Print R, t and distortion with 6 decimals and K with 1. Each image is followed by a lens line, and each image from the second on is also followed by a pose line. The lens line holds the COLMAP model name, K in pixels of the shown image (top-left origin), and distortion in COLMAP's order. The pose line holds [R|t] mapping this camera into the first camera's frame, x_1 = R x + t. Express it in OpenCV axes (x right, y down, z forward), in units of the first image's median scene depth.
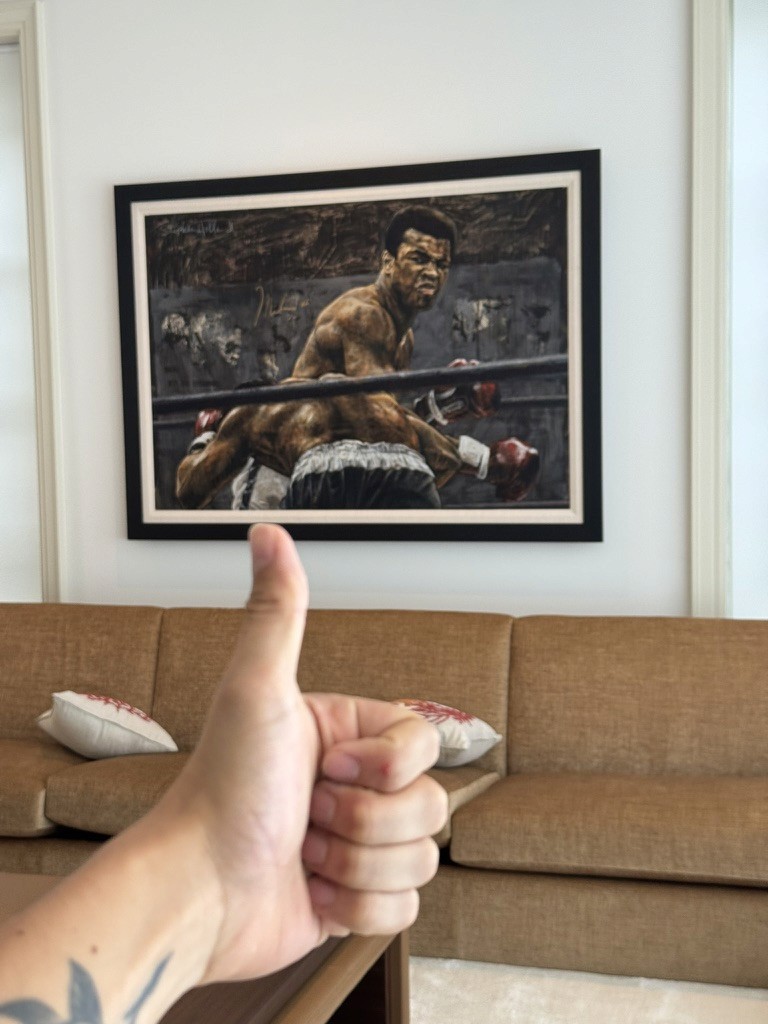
lens RADIAL K [[1430.4, 0, 383.8], [0, 1430.4, 514.2], [0, 0, 1]] dist [0.068259, 0.000000]
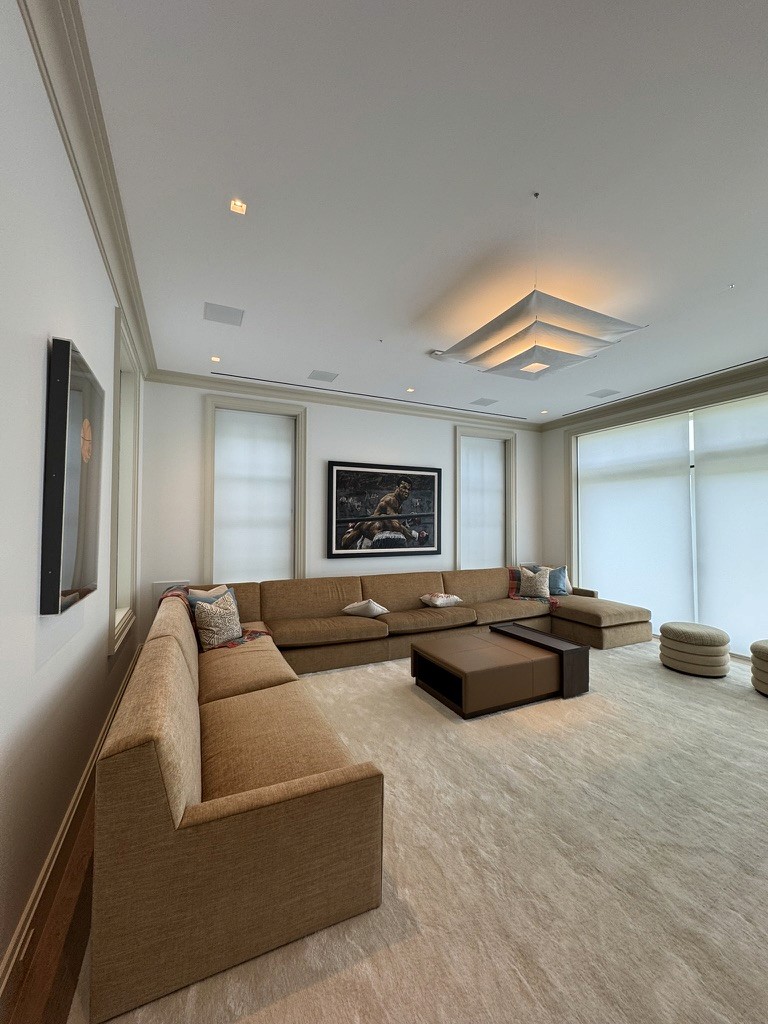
lens RADIAL K [[408.2, 0, 382.9], [0, 408.2, 508.2], [0, 0, 1]] dist [0.000550, 0.000002]
pose [[0.741924, 0.048431, 0.668732, -0.798725], [0.031246, 0.993807, -0.106640, 0.005873], [-0.669755, 0.100014, 0.735816, 0.166103]]
